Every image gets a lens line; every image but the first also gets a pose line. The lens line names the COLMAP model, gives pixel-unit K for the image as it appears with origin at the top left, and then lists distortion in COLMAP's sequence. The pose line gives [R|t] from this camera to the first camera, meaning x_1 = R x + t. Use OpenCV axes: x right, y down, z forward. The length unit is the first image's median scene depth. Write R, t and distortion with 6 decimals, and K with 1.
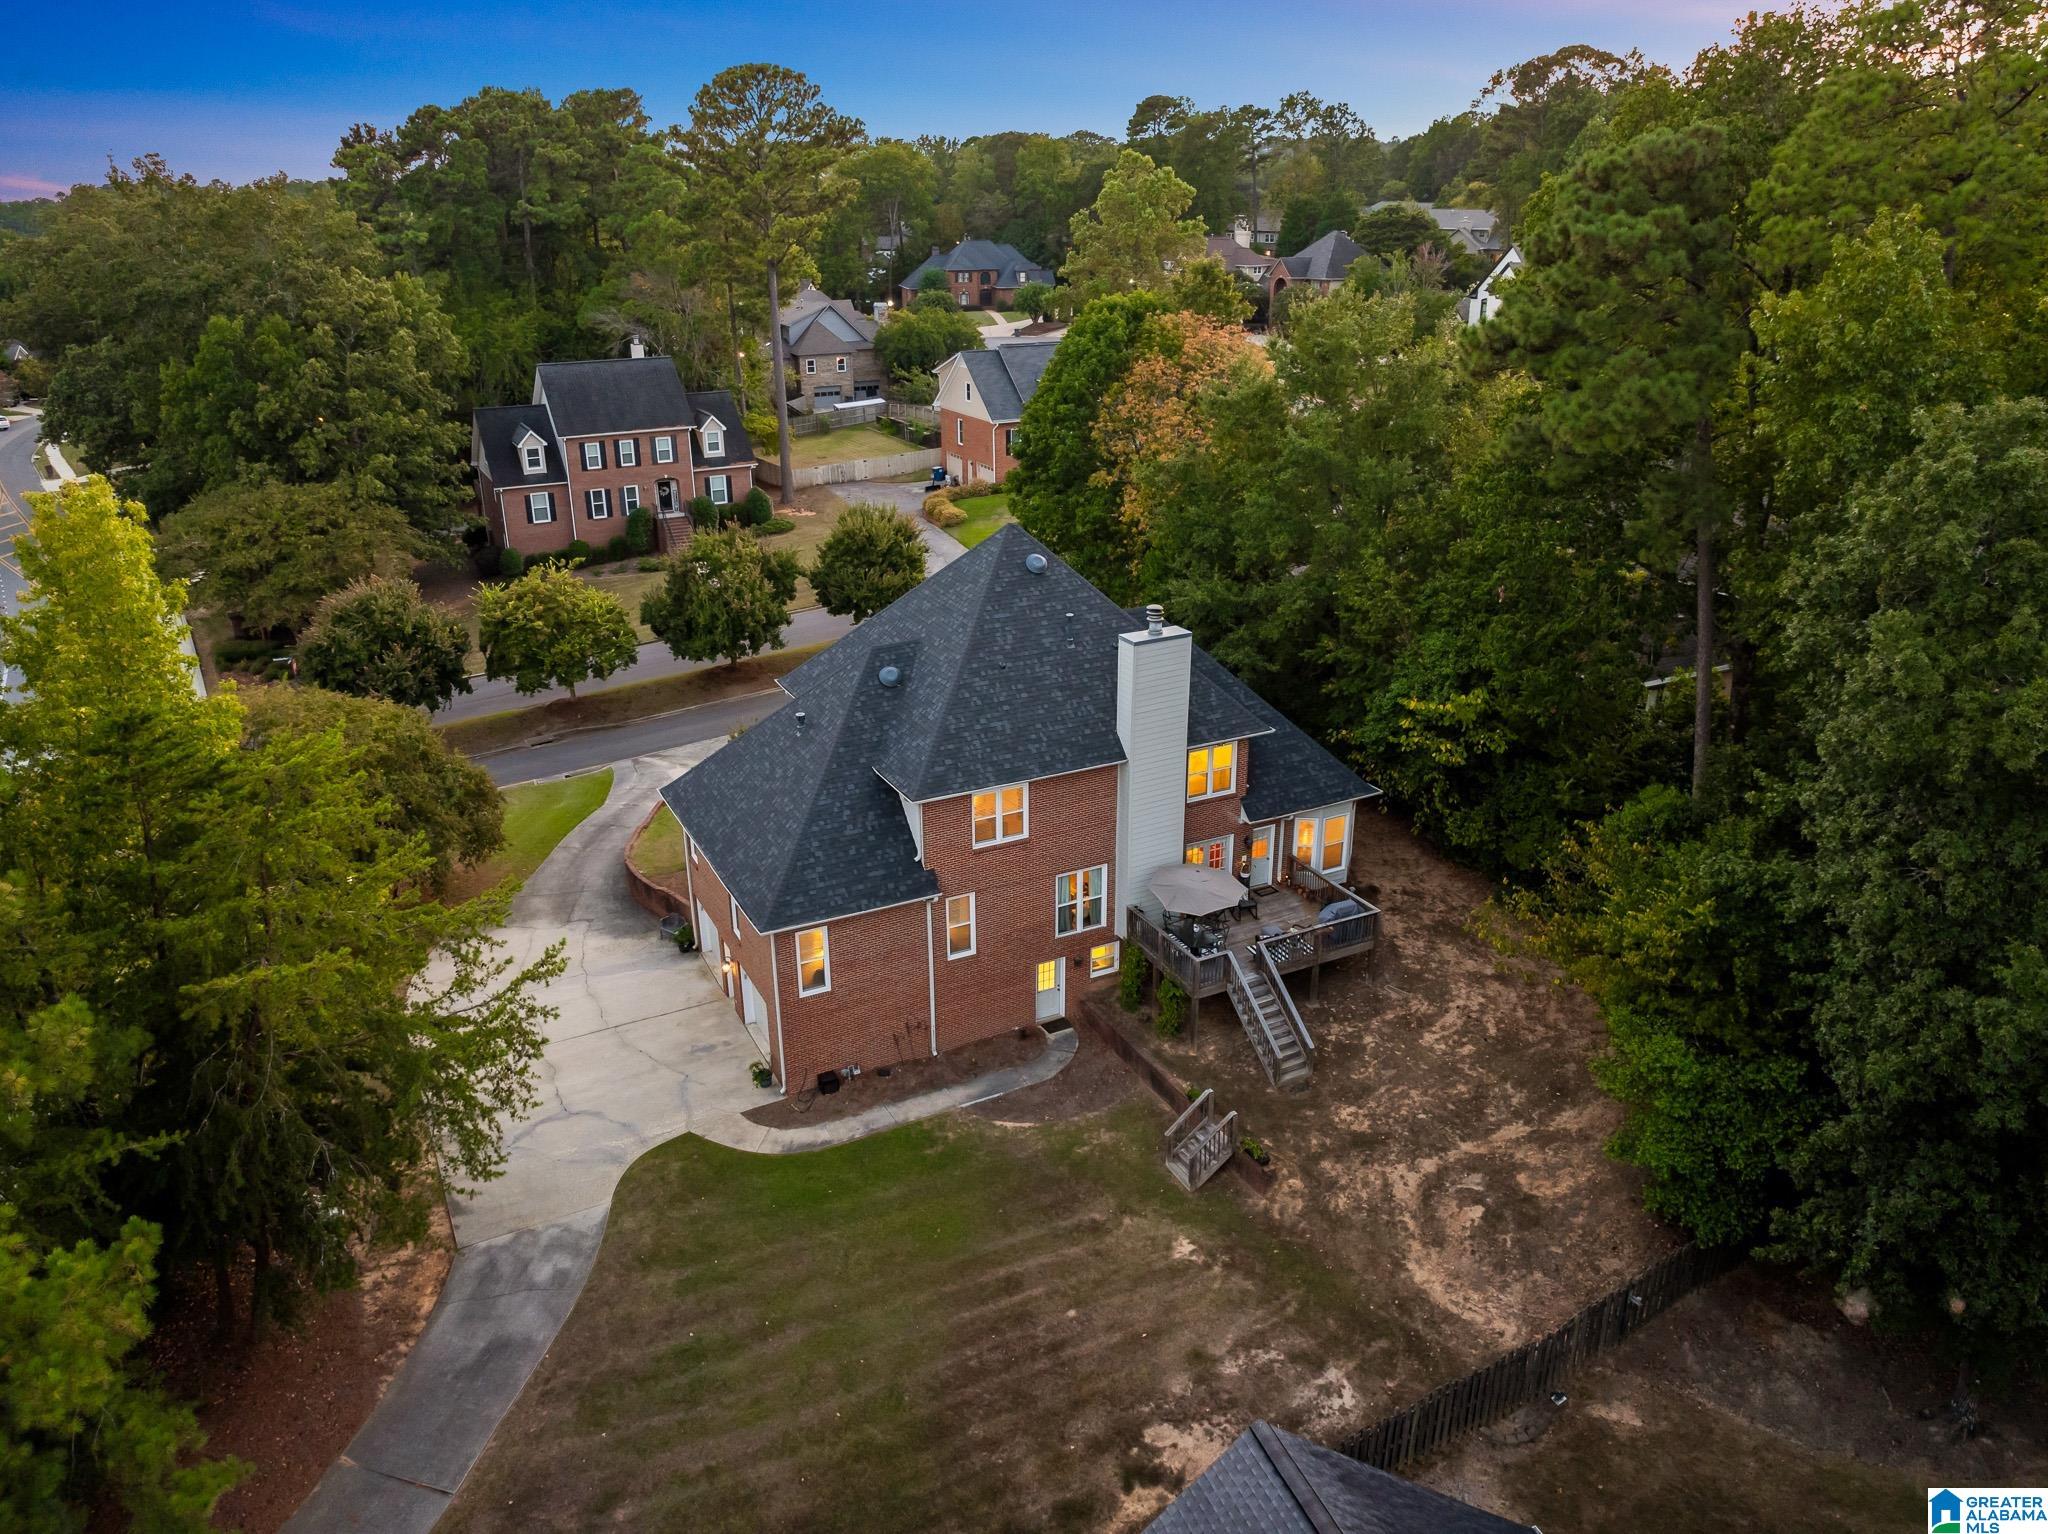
lens RADIAL K [[1414.8, 0, 1024.0], [0, 1414.8, 767.0], [0, 0, 1]] dist [-0.022515, 0.001574]
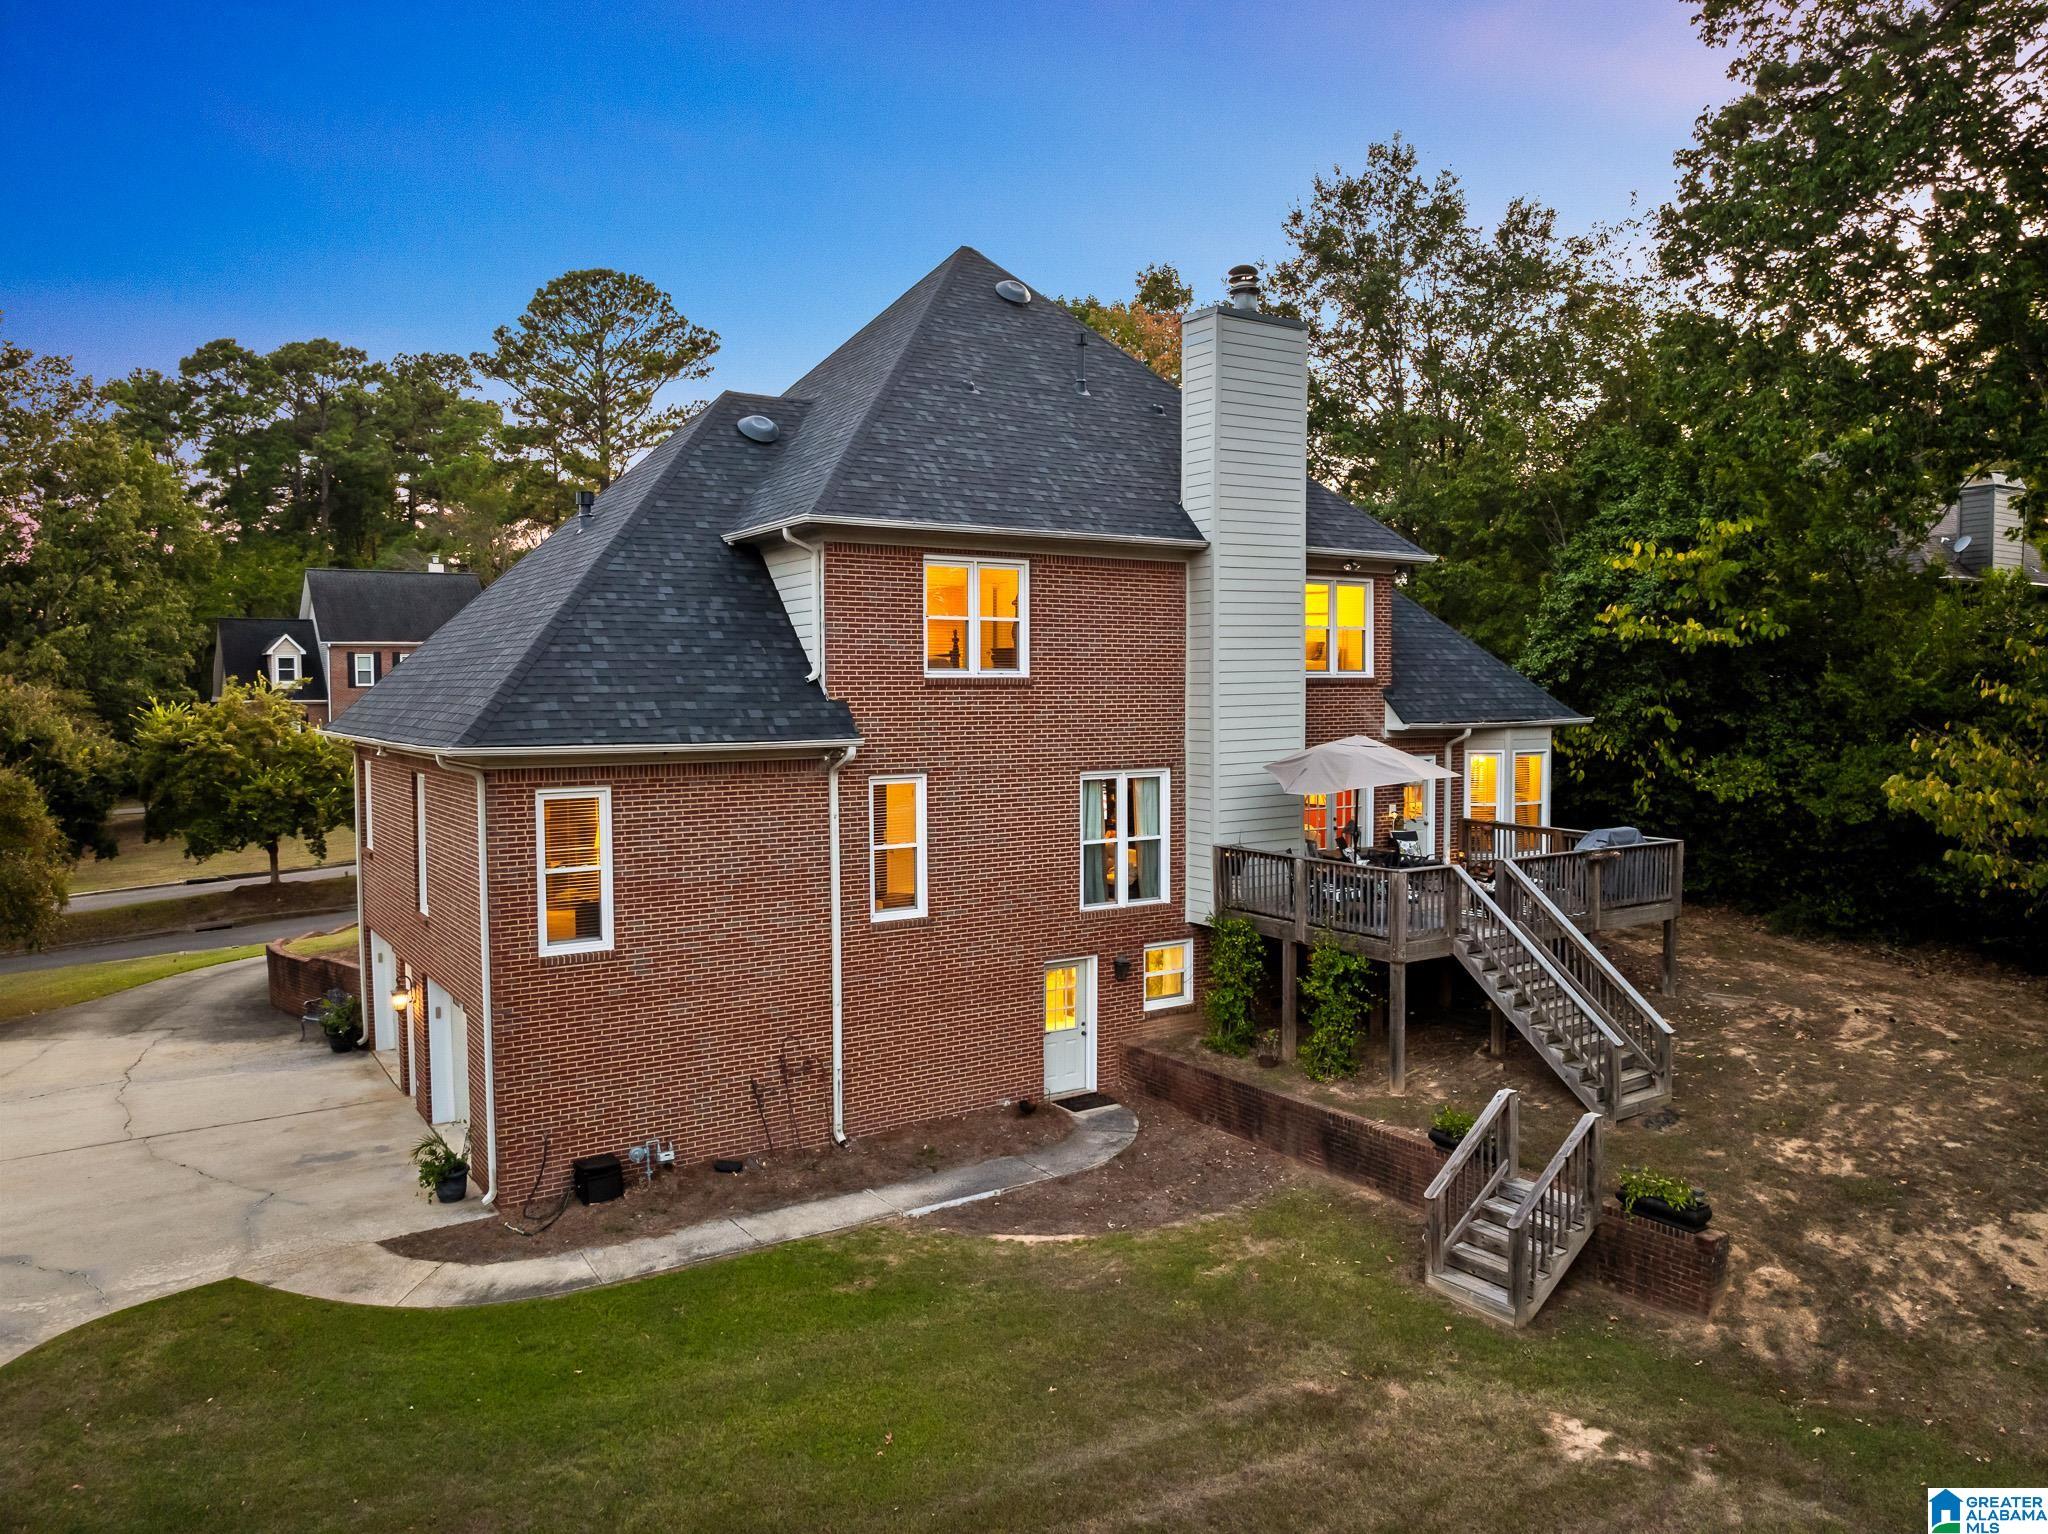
lens RADIAL K [[1439.3, 0, 1028.9], [0, 1439.3, 760.5], [0, 0, 1]] dist [-0.045377, 0.009155]
pose [[0.993597, -0.004061, 0.112906, -0.055492], [0.039946, 0.947430, -0.317458, 0.241937], [-0.105681, 0.319936, 0.941527, 0.524574]]
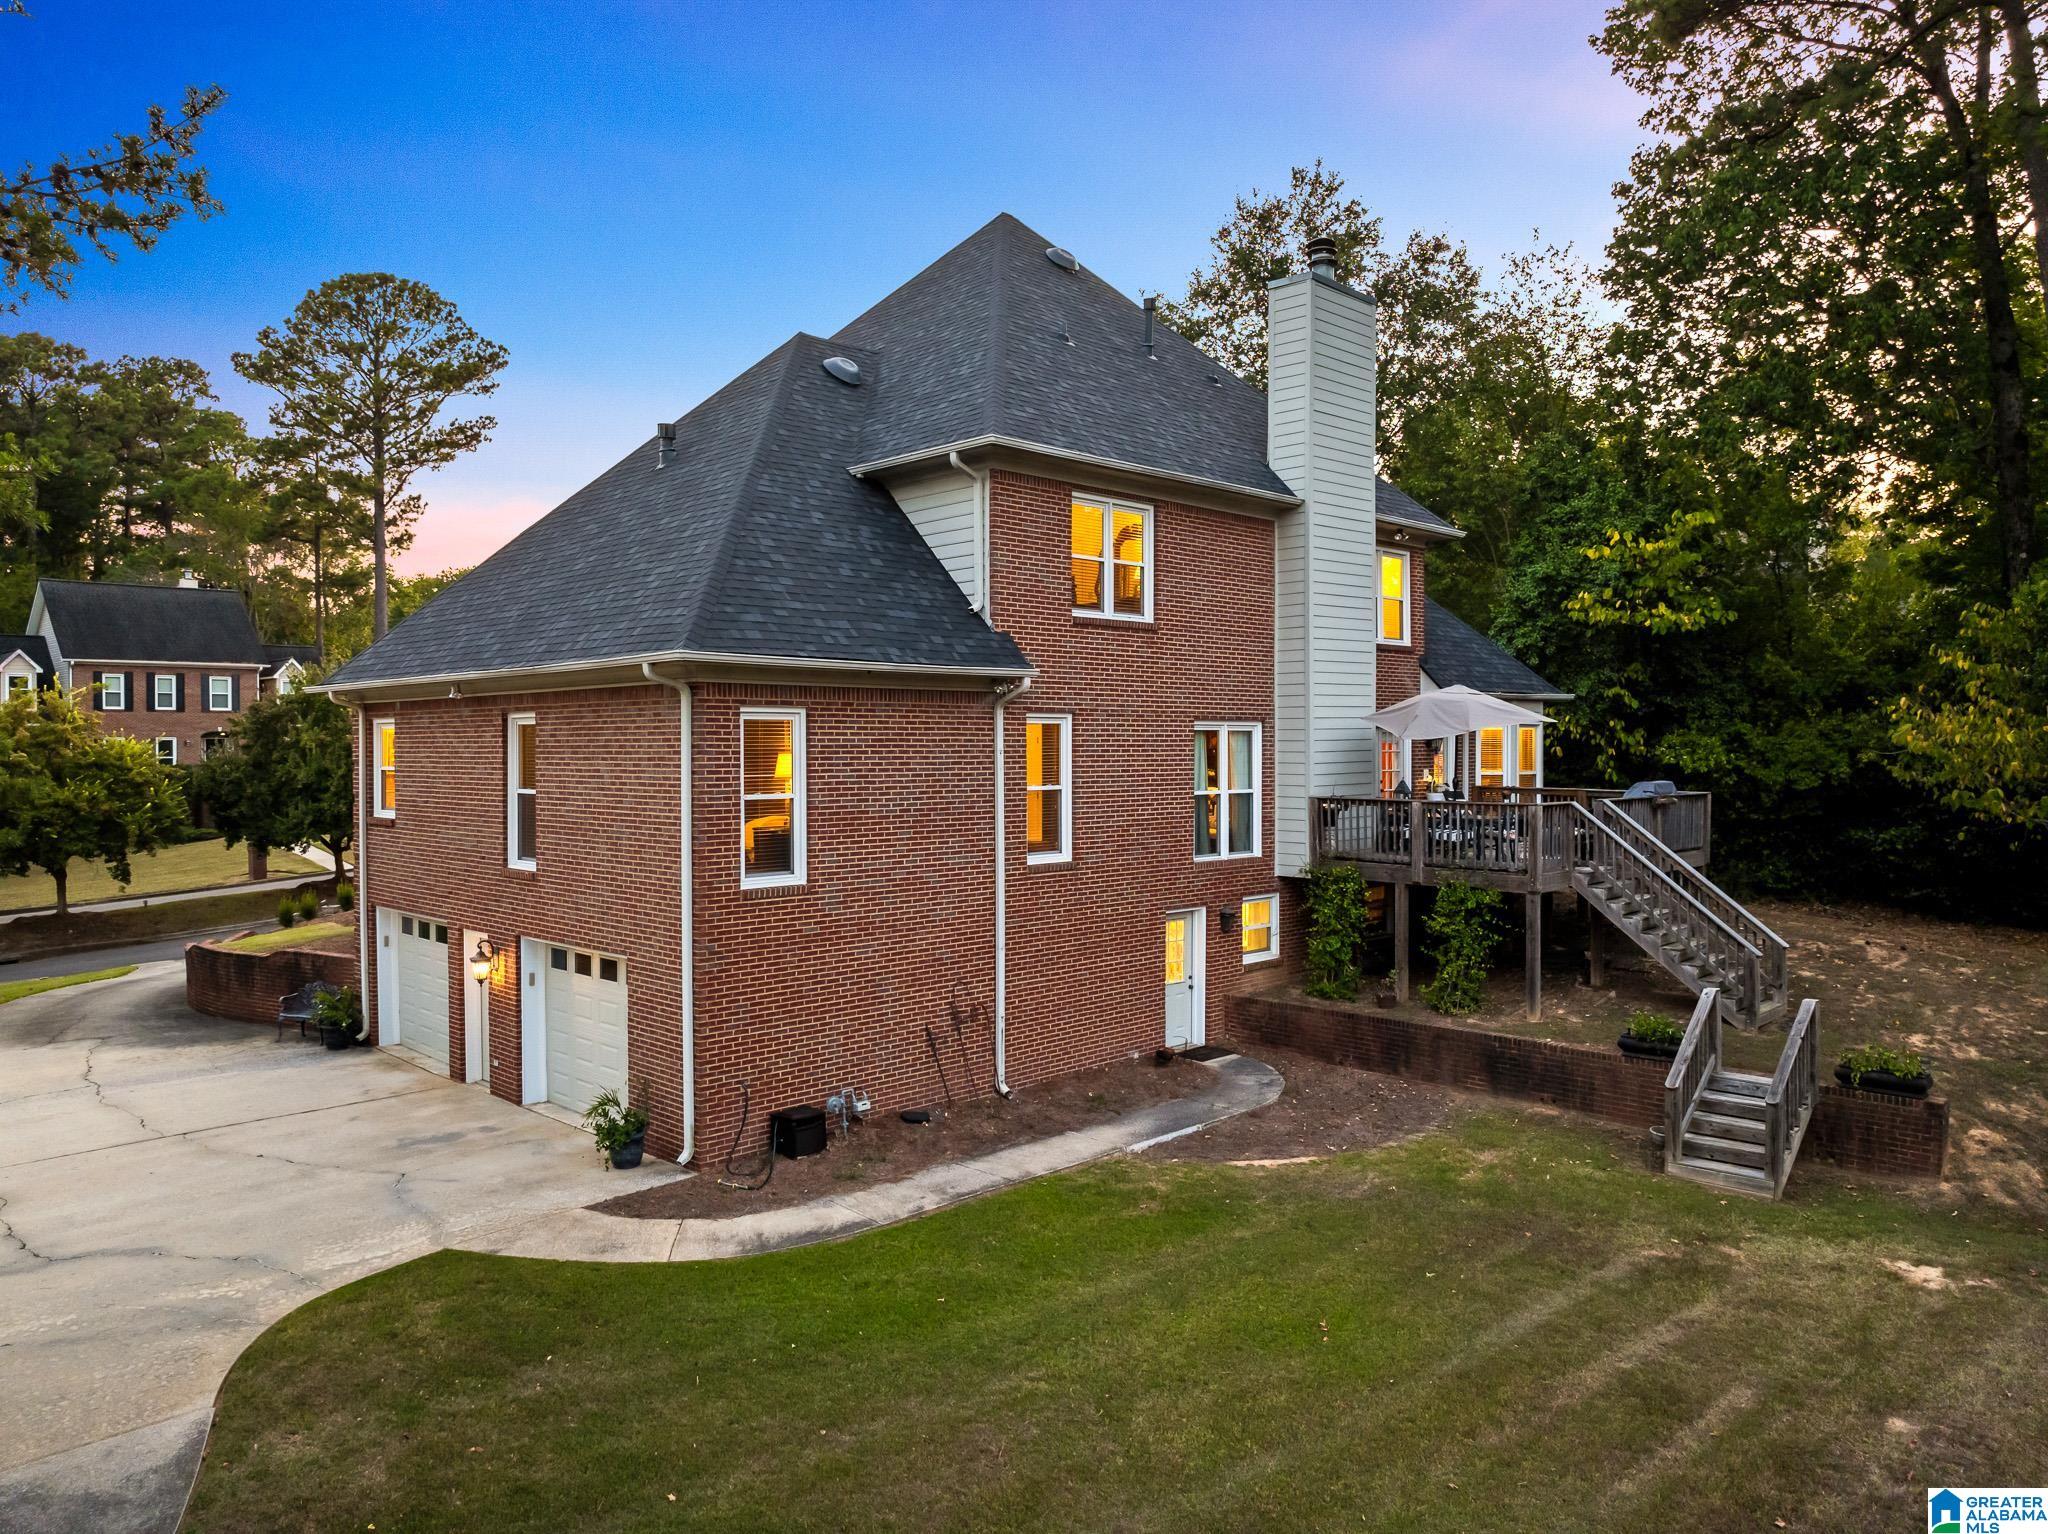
lens RADIAL K [[1439.3, 0, 1028.9], [0, 1439.3, 760.5], [0, 0, 1]] dist [-0.045377, 0.009155]
pose [[0.952171, 0.000222, 0.305567, -0.196566], [0.109065, 0.933885, -0.340534, 0.265710], [-0.285440, 0.357573, 0.889194, 0.574711]]
